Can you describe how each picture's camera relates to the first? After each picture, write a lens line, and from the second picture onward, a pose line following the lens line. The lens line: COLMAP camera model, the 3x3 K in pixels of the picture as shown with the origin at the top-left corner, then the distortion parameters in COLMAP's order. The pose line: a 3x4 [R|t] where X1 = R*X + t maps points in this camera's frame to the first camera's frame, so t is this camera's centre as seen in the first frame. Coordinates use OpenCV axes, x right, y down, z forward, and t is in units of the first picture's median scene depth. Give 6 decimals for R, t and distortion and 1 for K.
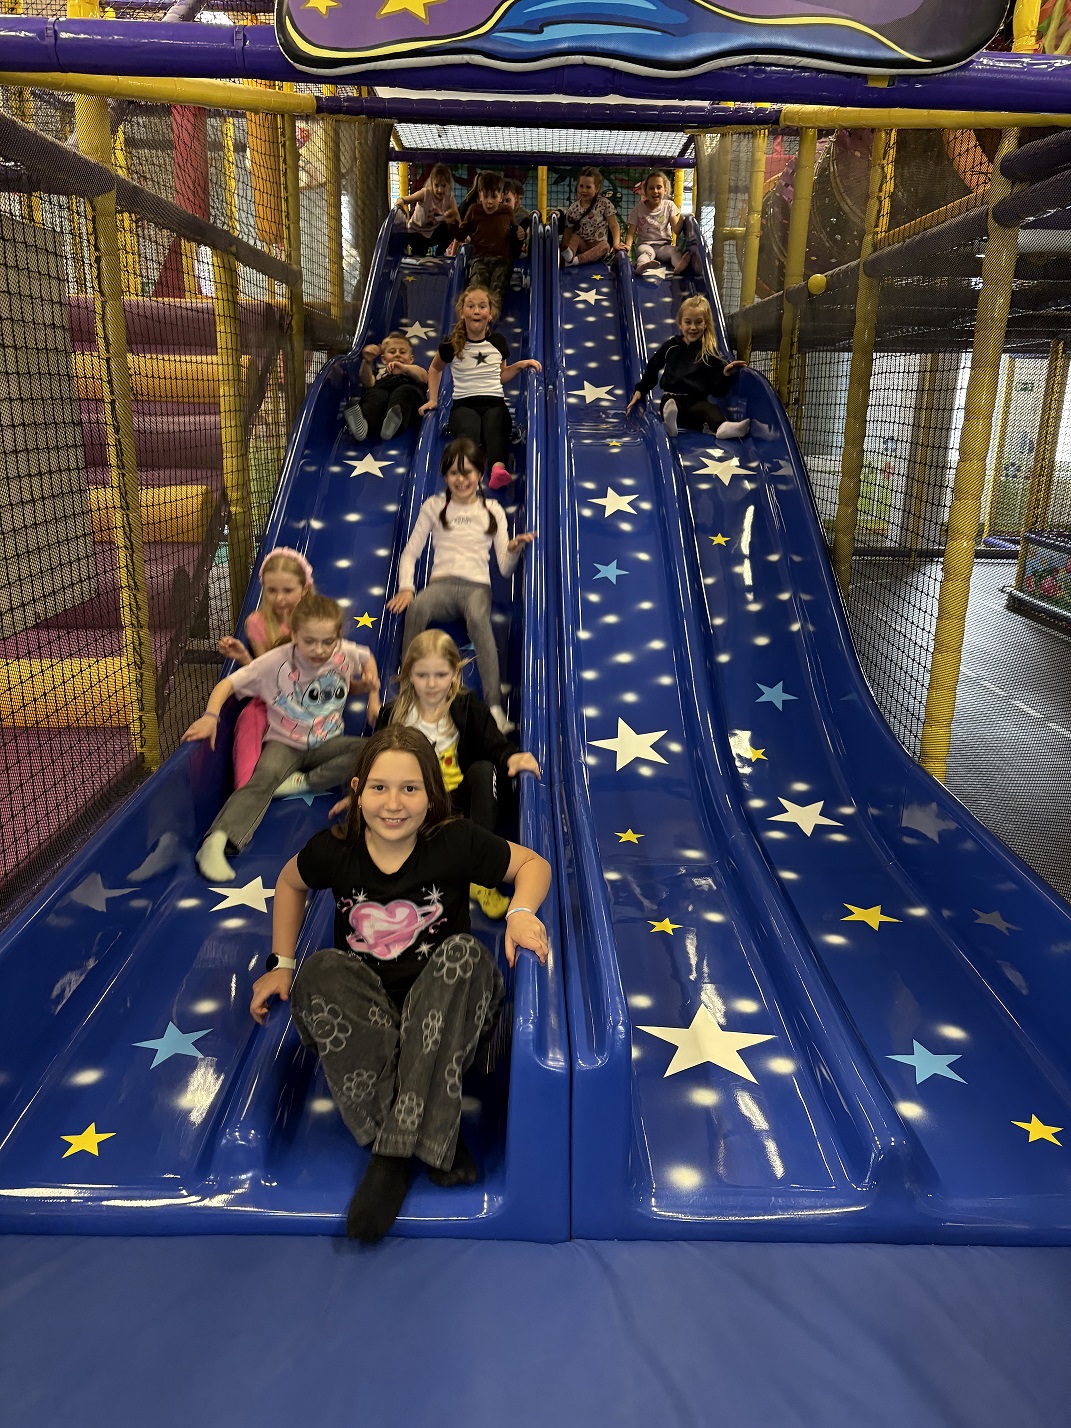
lens RADIAL K [[1100.2, 0, 541.7], [0, 1100.2, 702.0], [0, 0, 1]] dist [0.034919, -0.018469]
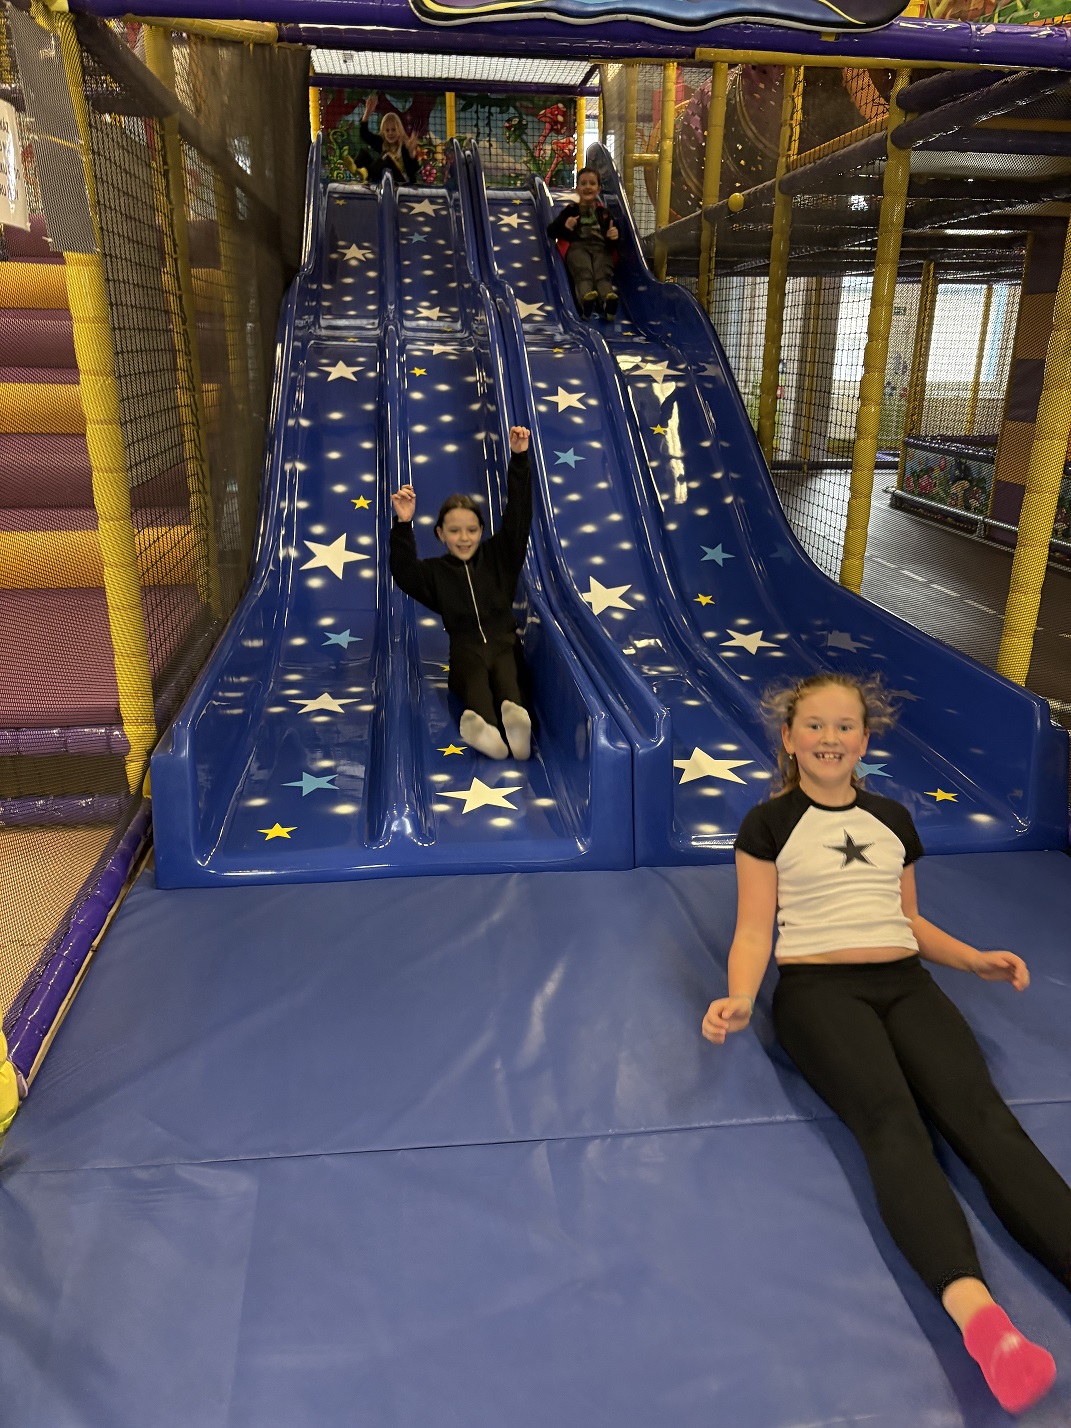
lens RADIAL K [[1100.2, 0, 547.9], [0, 1100.2, 719.2], [0, 0, 1]] dist [0.034919, -0.018469]
pose [[0.993565, -0.046583, 0.103238, -0.087556], [0.039987, 0.997079, 0.065070, 0.074808], [-0.105968, -0.060523, 0.992526, -0.155477]]
